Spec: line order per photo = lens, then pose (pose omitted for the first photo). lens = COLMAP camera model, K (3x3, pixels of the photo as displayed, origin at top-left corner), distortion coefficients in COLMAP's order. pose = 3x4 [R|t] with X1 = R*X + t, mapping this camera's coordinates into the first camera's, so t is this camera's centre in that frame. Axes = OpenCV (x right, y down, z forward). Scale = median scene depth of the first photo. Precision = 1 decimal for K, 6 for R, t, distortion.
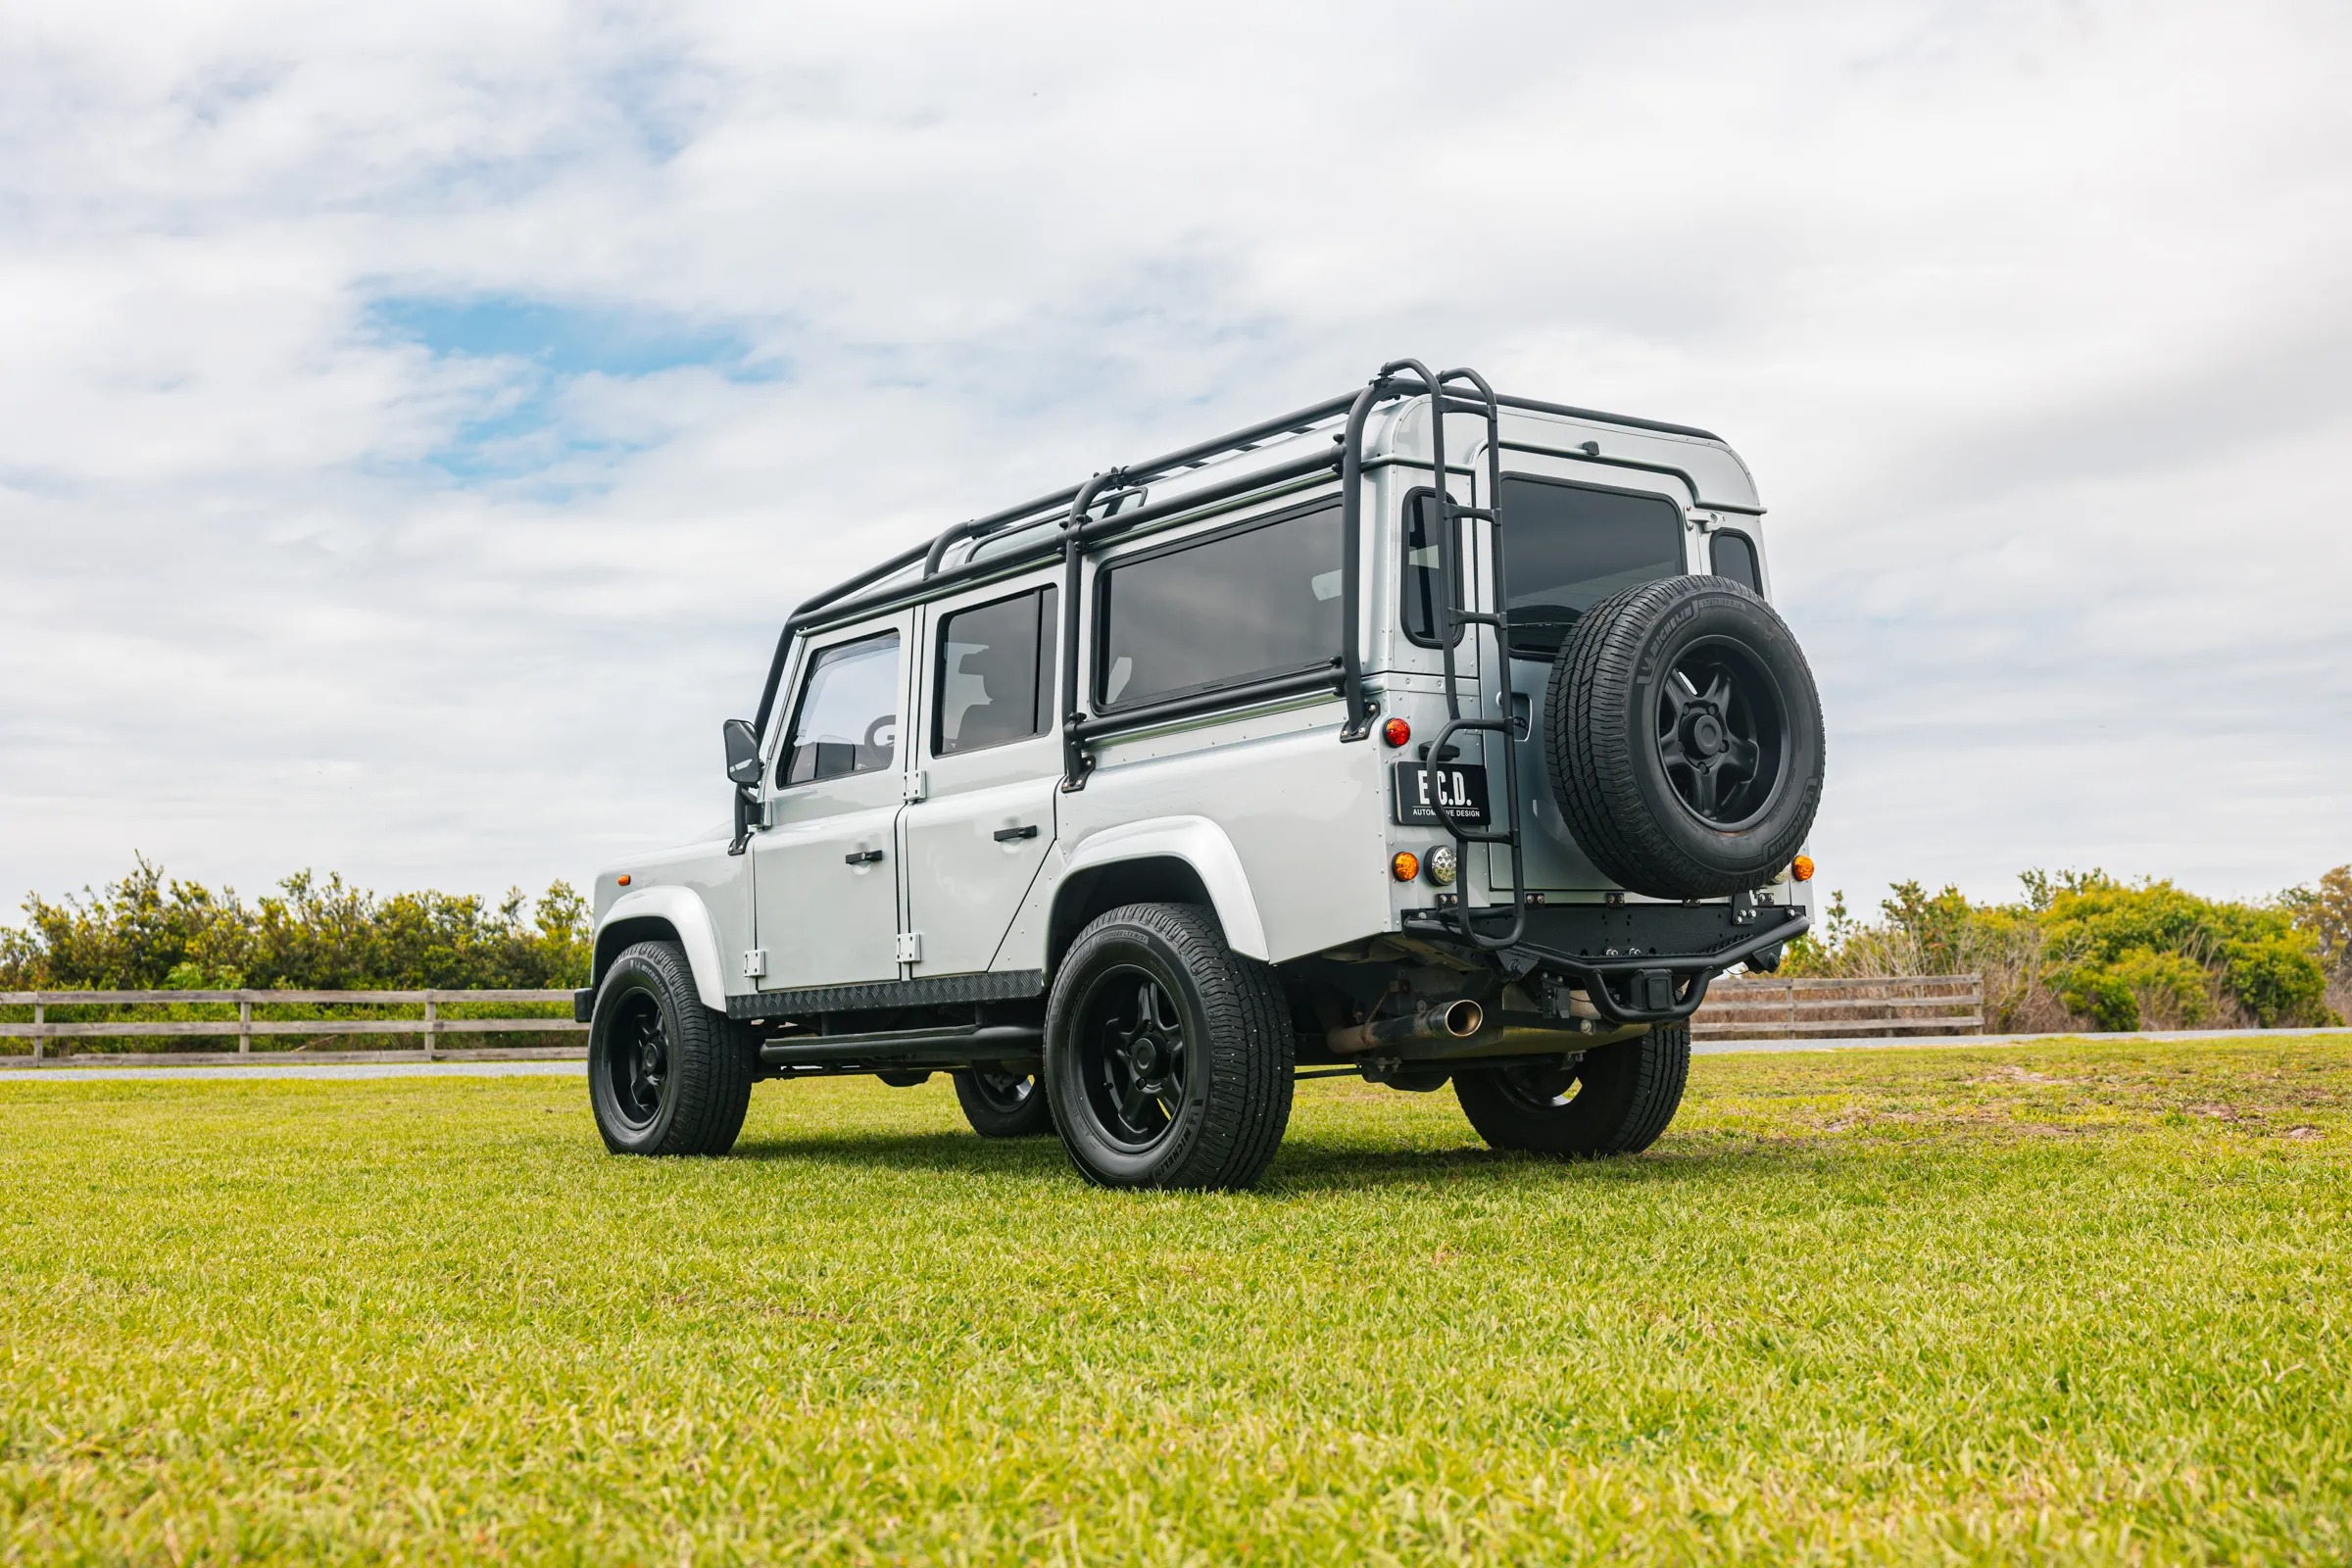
lens RADIAL K [[2623.5, 0, 1176.0], [0, 2623.5, 784.0], [0, 0, 1]] dist [-0.018578, -0.007929]
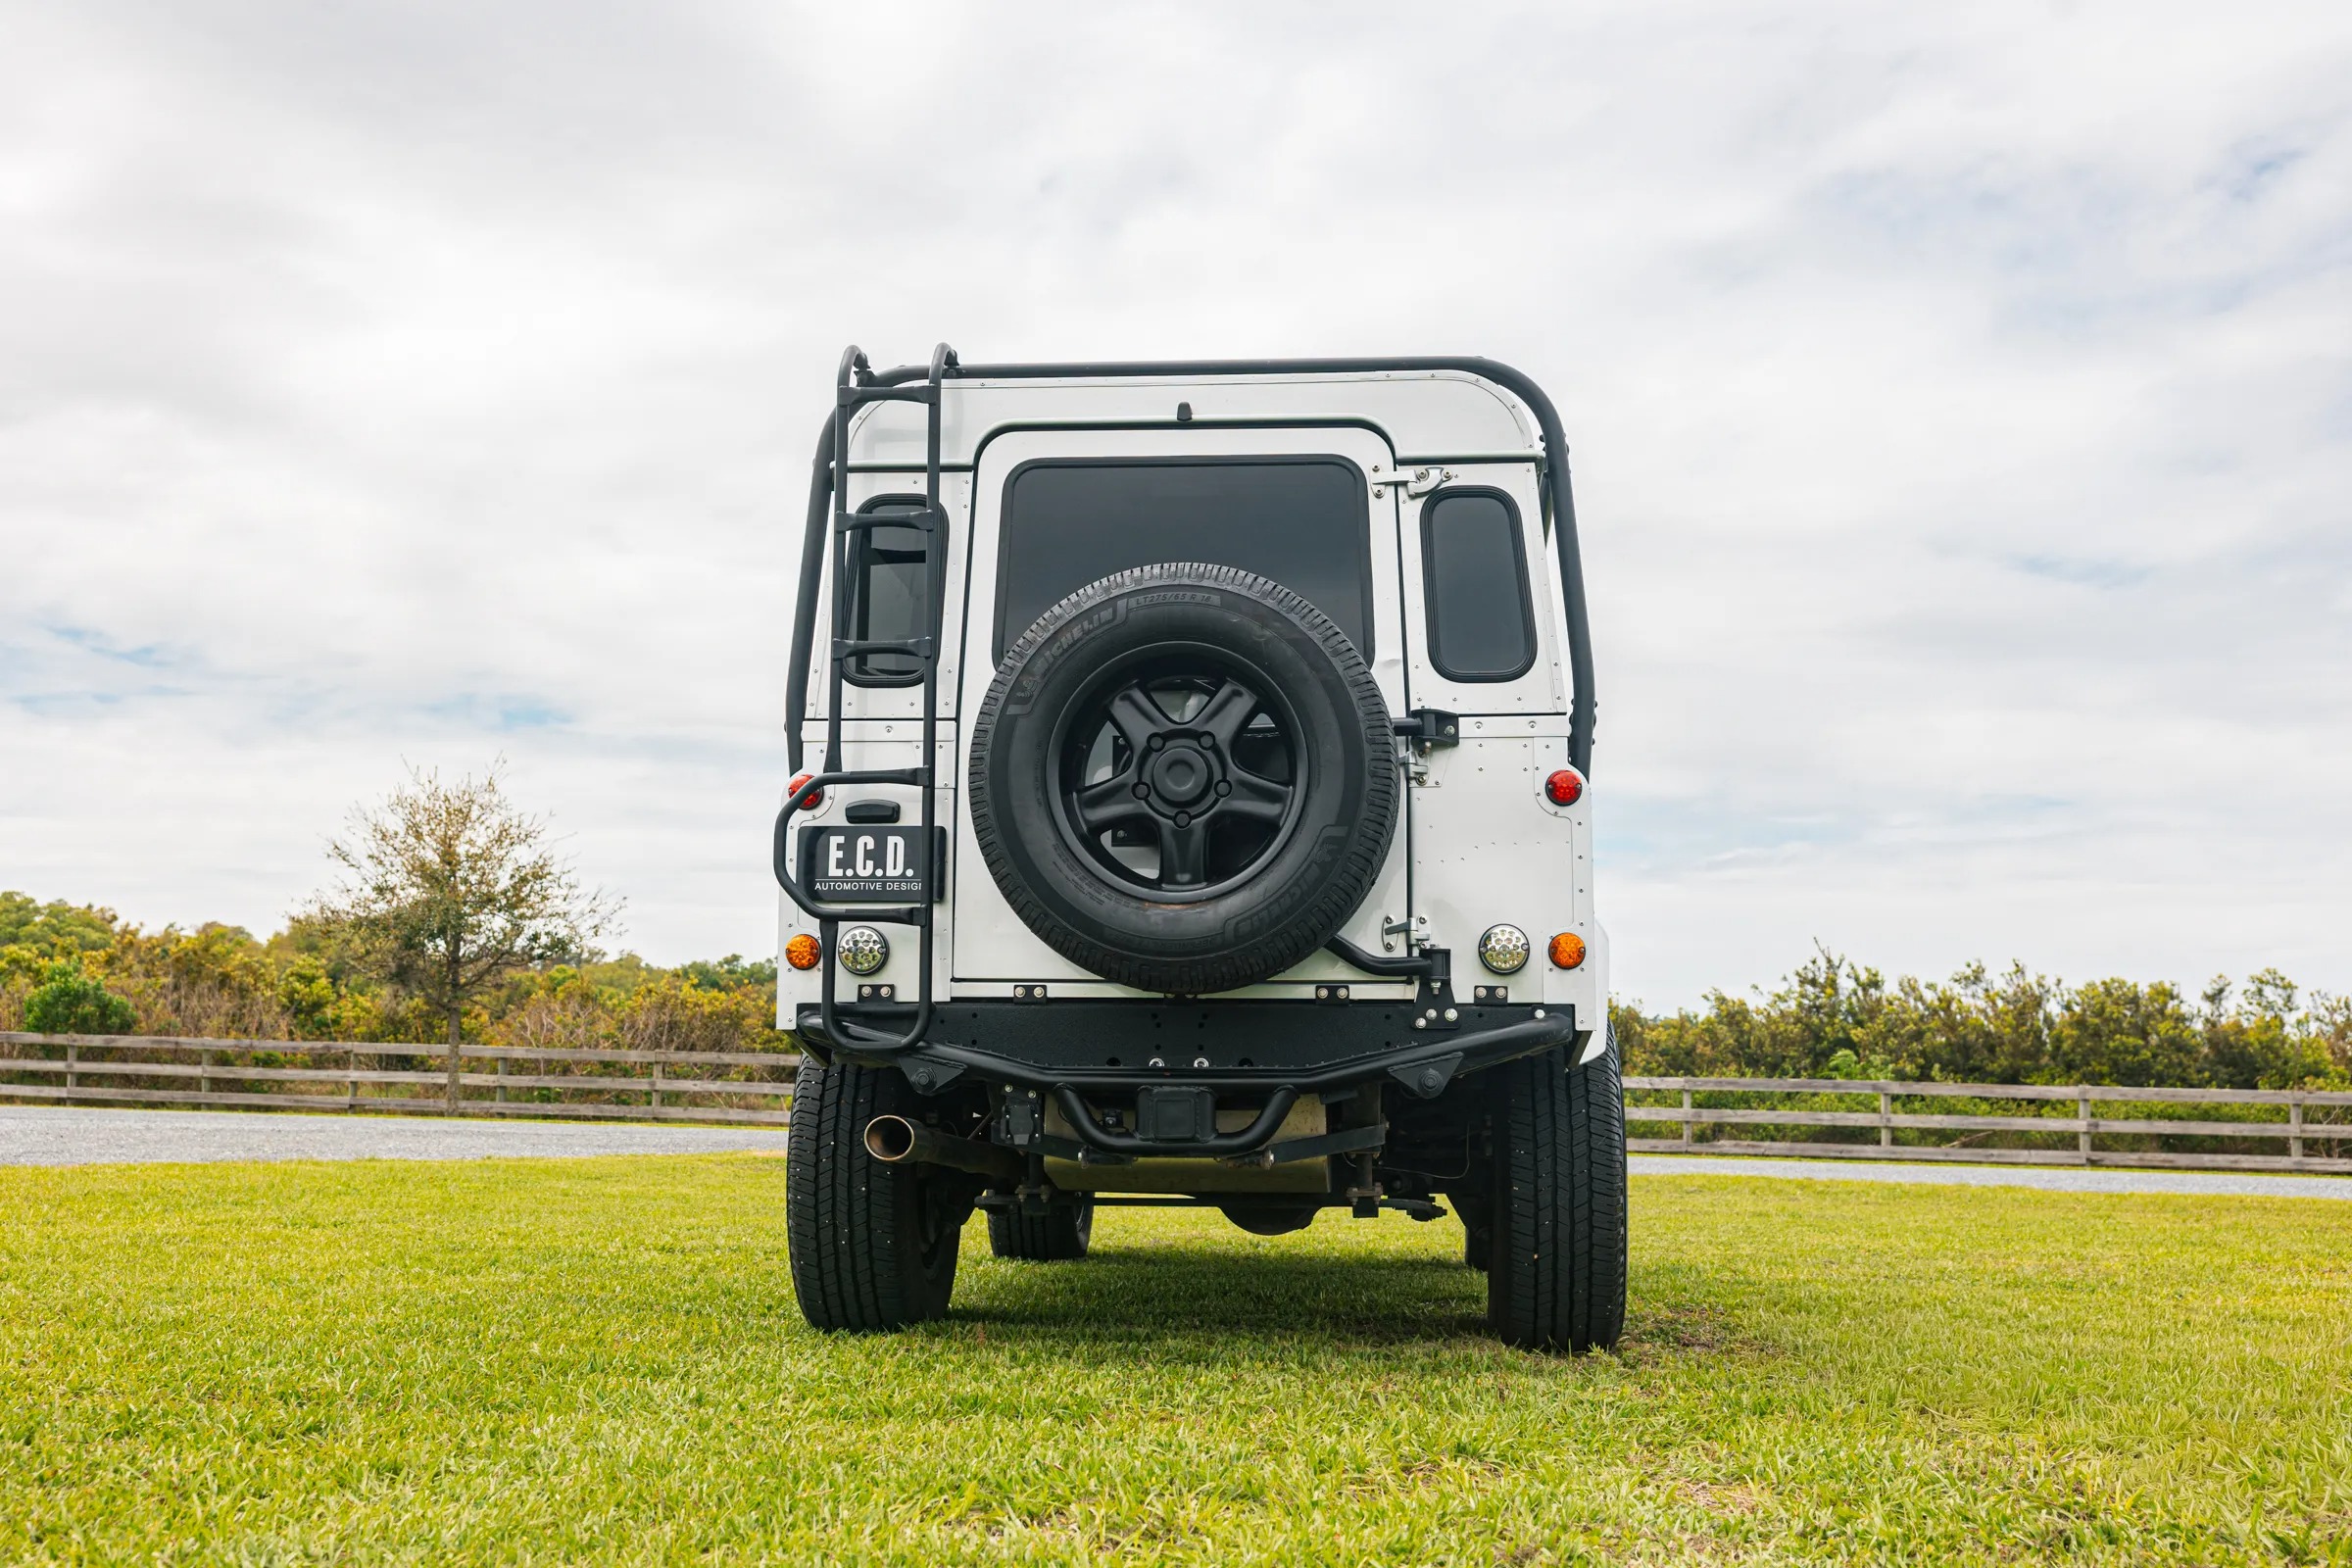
lens RADIAL K [[2739.1, 0, 1114.7], [0, 2739.1, 774.4], [0, 0, 1]] dist [-0.033477, -0.045952]
pose [[0.714313, -0.049580, -0.698068, 0.717486], [0.026384, 0.998686, -0.043934, 0.014809], [0.699329, 0.012965, 0.714682, 0.413522]]
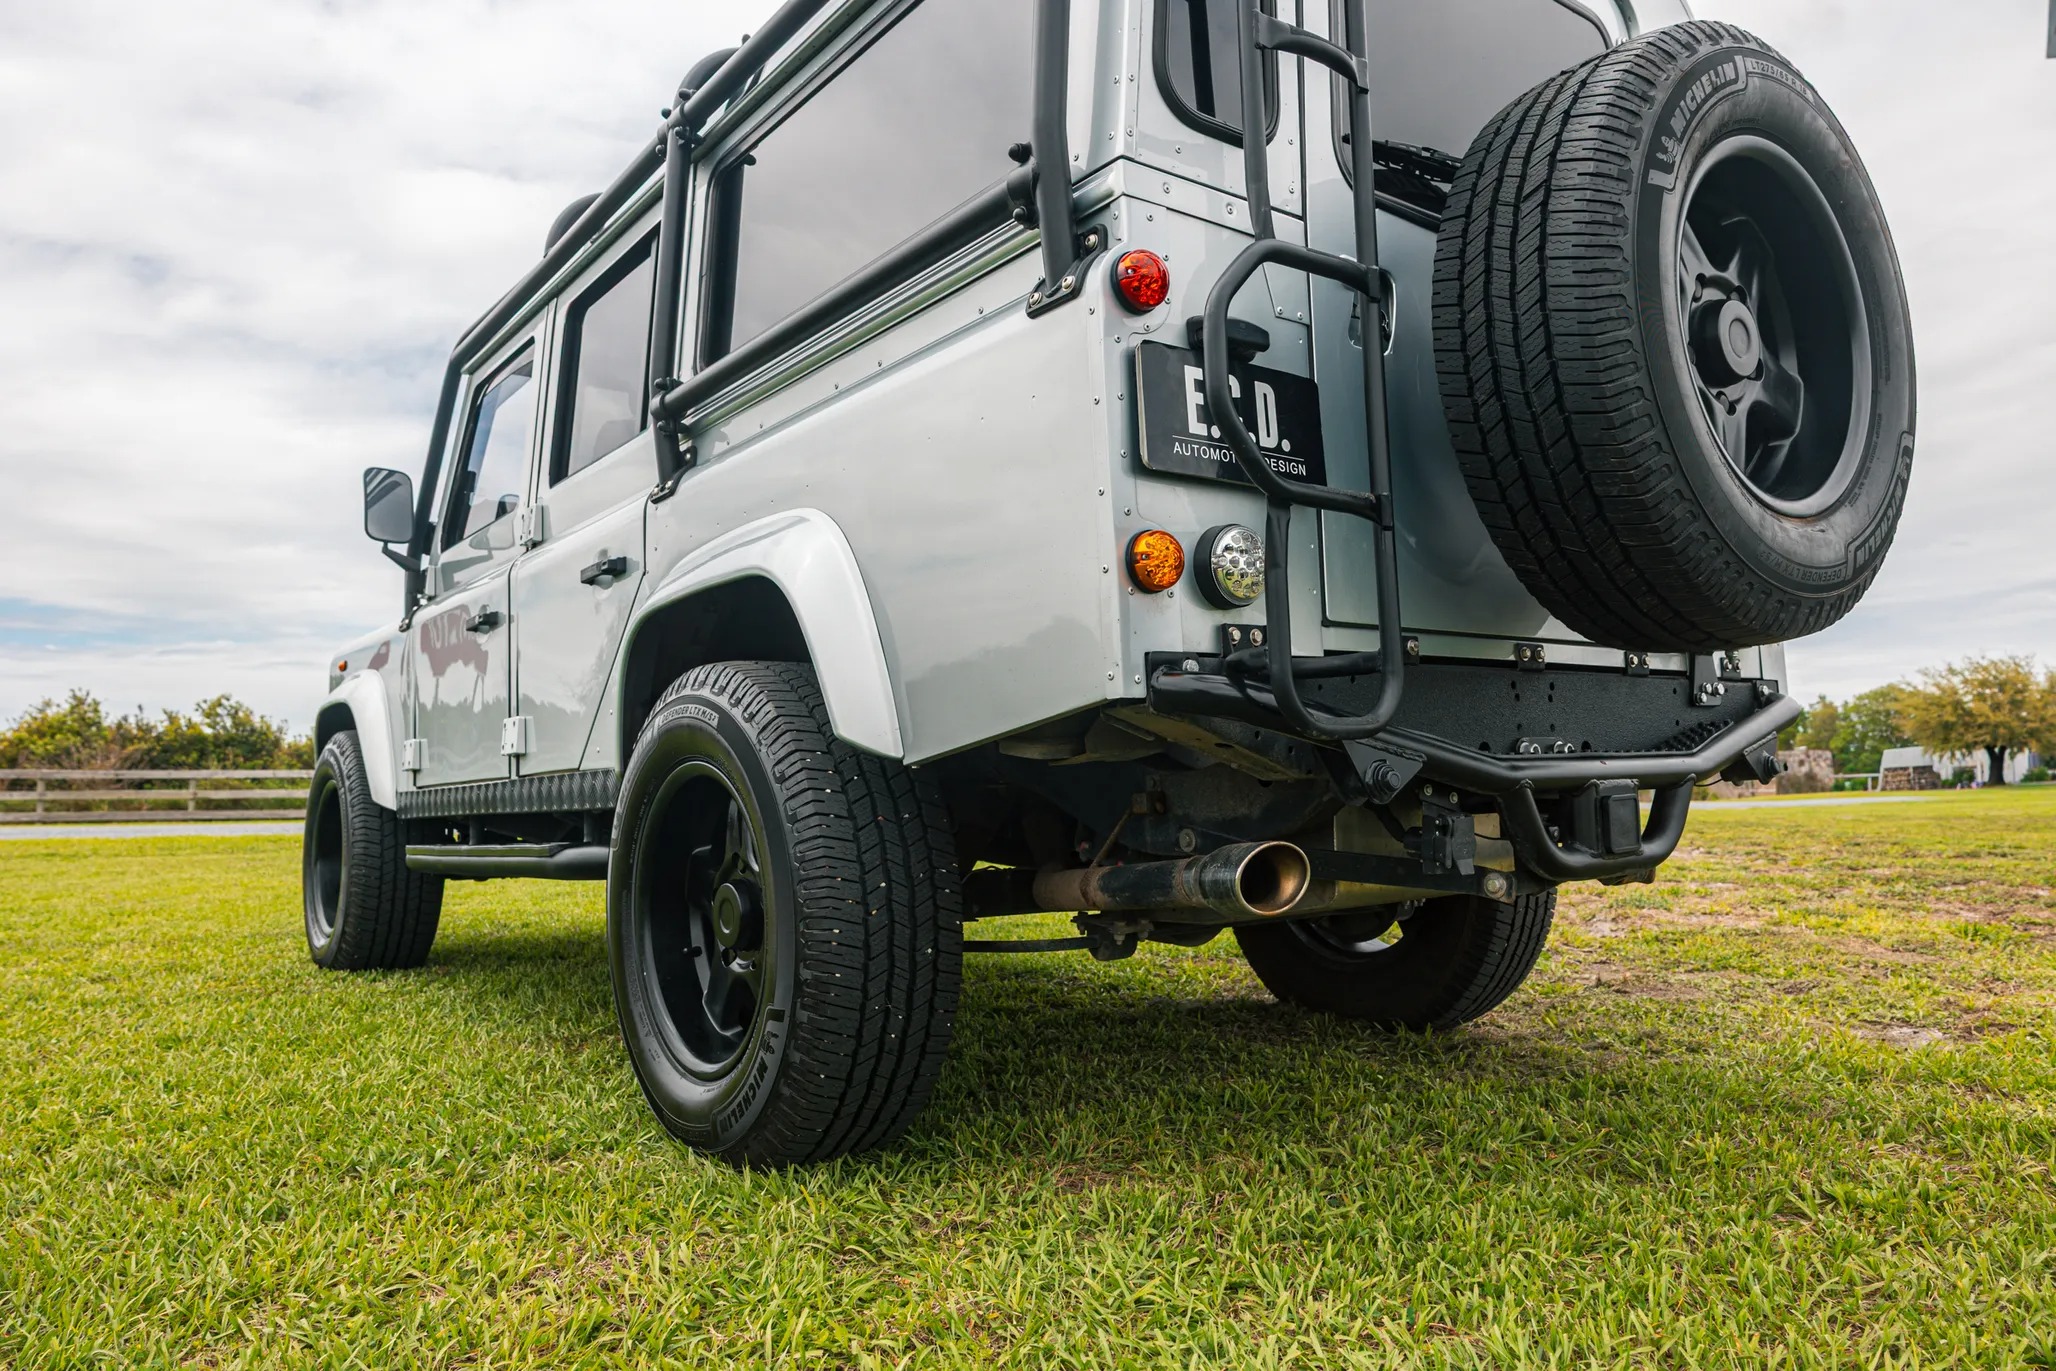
lens RADIAL K [[1378.0, 0, 1028.0], [0, 1378.0, 685.5], [0, 0, 1]] dist [0.003668, 0.000263]
pose [[0.999658, 0.007374, -0.025103, 0.066044], [-0.006941, 0.999826, 0.017302, 0.046231], [0.025226, -0.017122, 0.999535, 0.699402]]
